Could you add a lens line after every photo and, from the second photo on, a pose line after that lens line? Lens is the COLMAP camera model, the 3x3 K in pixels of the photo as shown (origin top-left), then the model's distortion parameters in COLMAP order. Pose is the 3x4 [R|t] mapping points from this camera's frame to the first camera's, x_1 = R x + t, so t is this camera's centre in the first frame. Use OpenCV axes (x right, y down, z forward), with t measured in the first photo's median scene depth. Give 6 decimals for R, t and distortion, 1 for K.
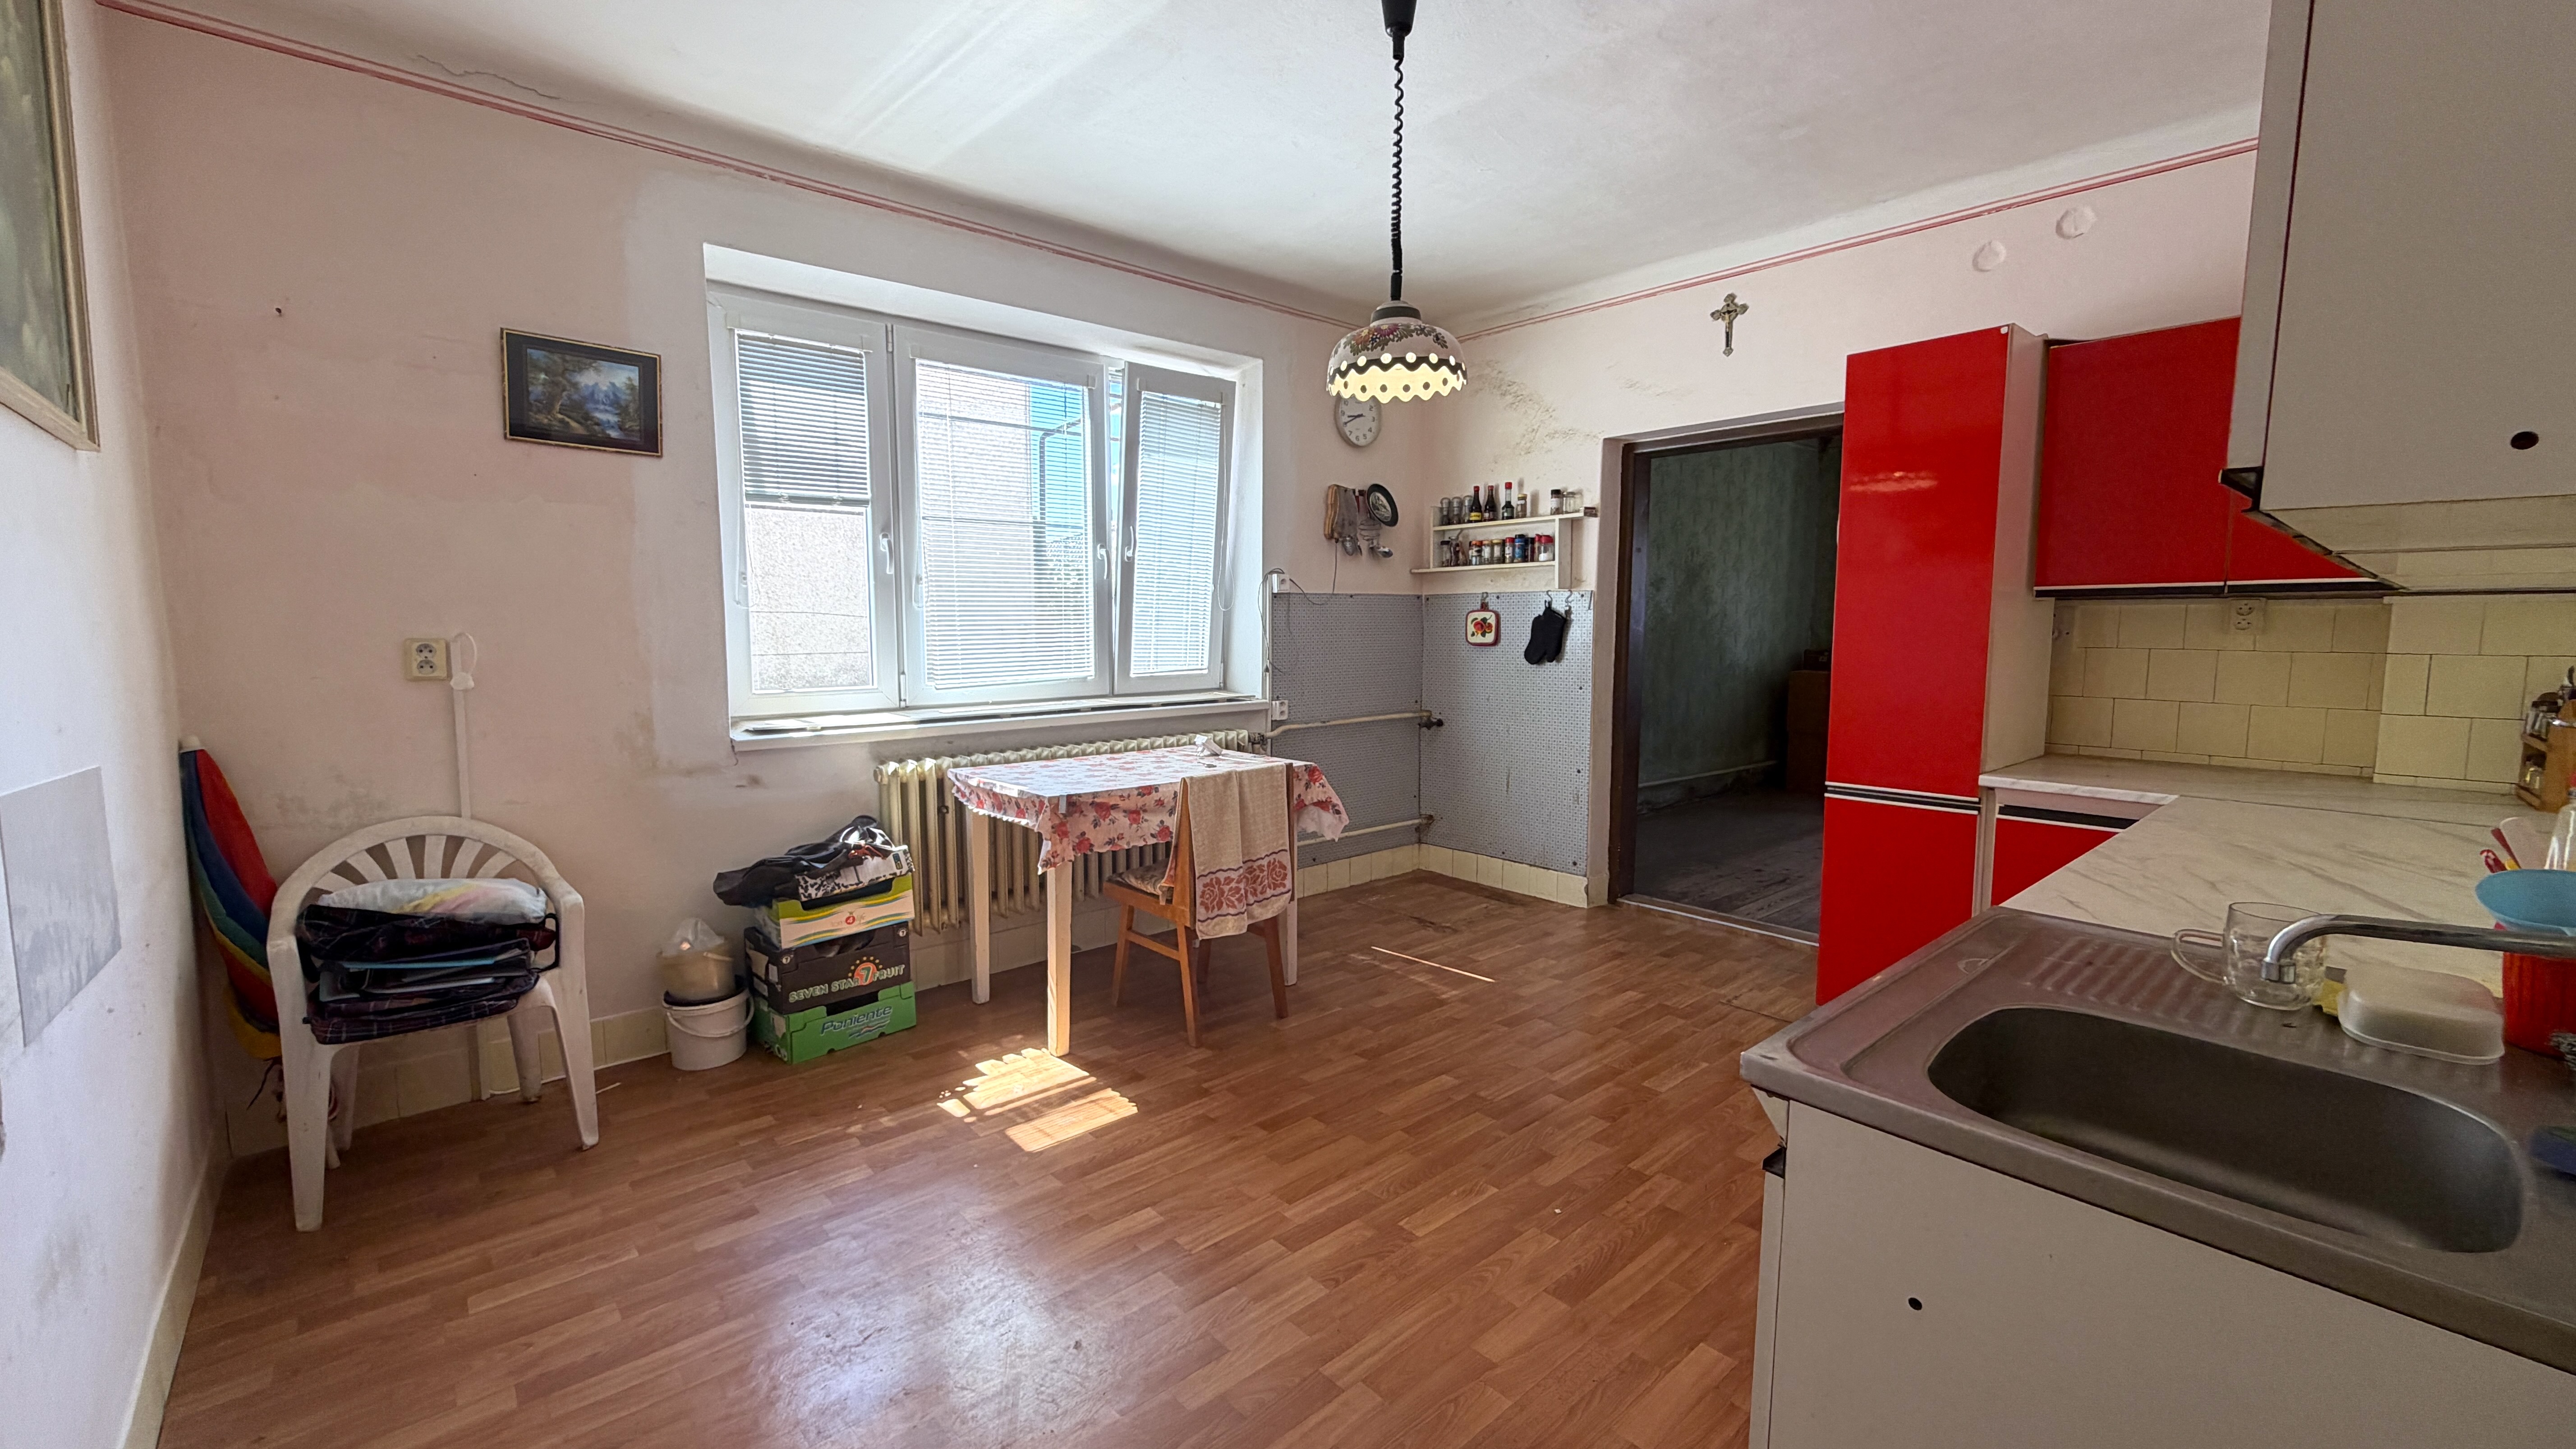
lens RADIAL K [[1006.2, 0, 1288.0], [0, 1006.2, 724.5], [0, 0, 1]] dist [0.008297, 0.000077]
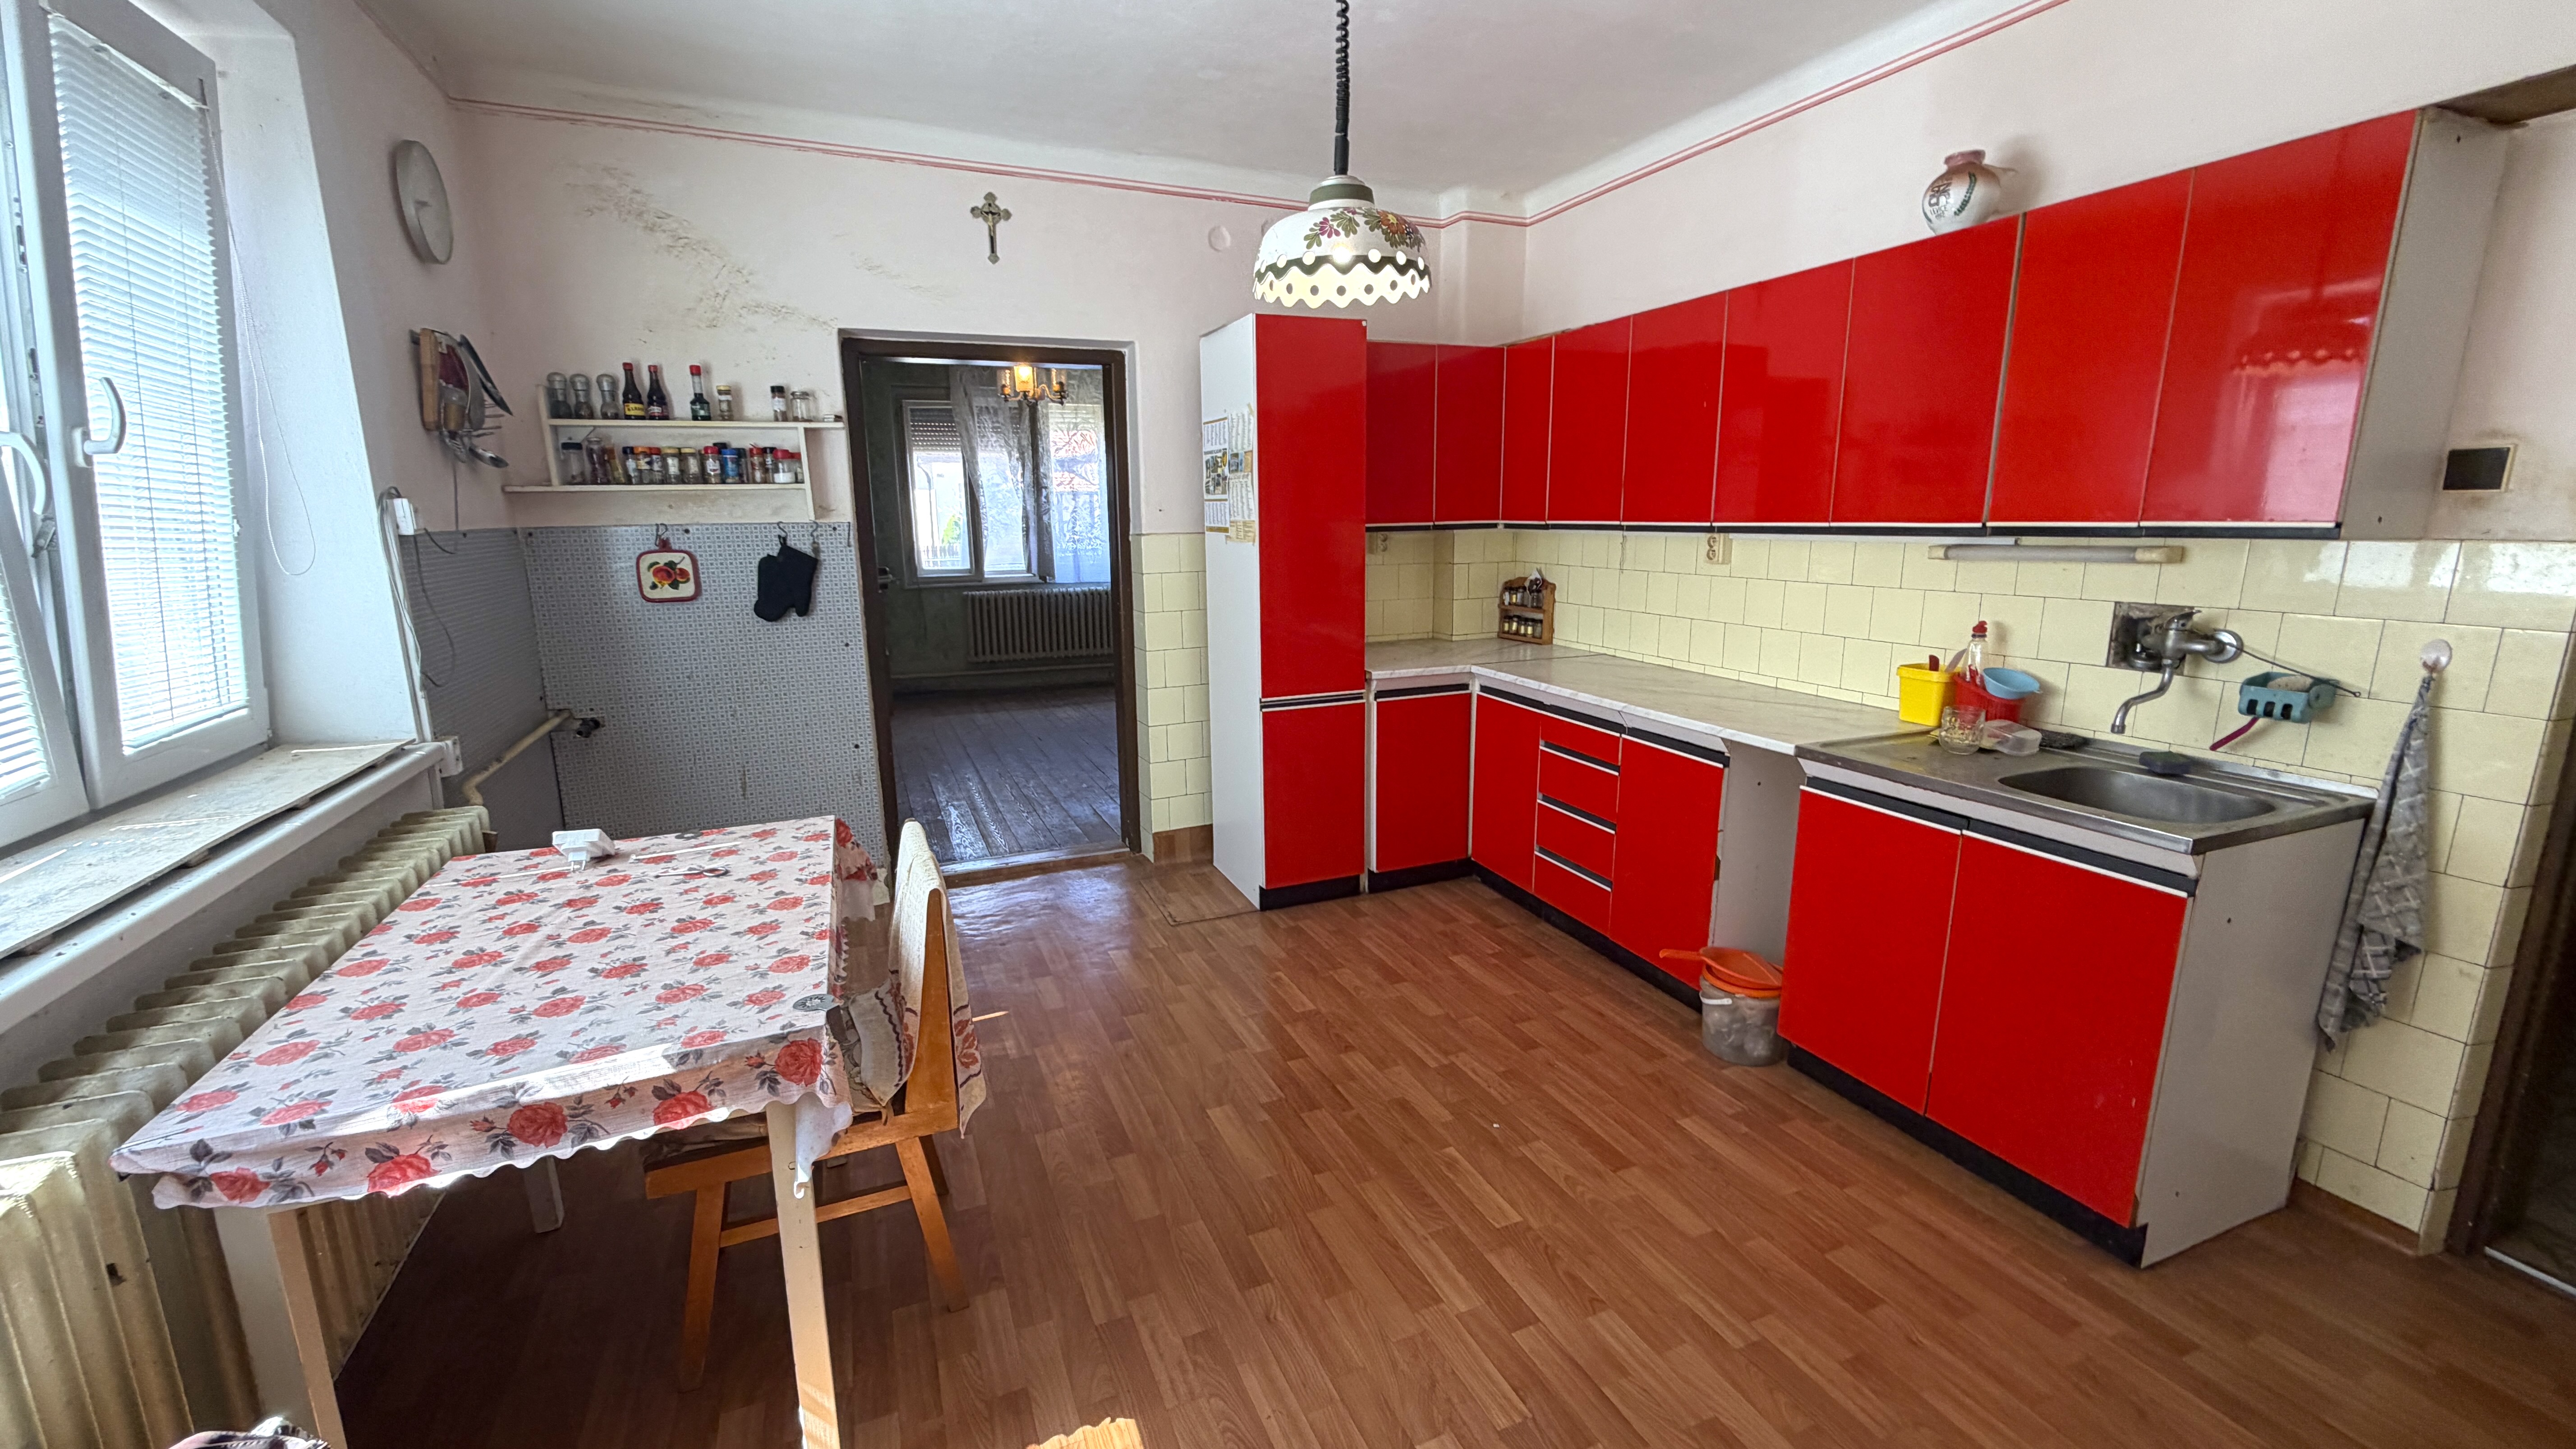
lens RADIAL K [[1006.2, 0, 1288.0], [0, 1006.2, 724.5], [0, 0, 1]] dist [0.008297, 0.000077]
pose [[0.339225, -0.199230, 0.919366, -0.345283], [0.113043, 0.978867, 0.170414, -0.071494], [-0.933888, 0.046120, 0.354578, 0.388018]]
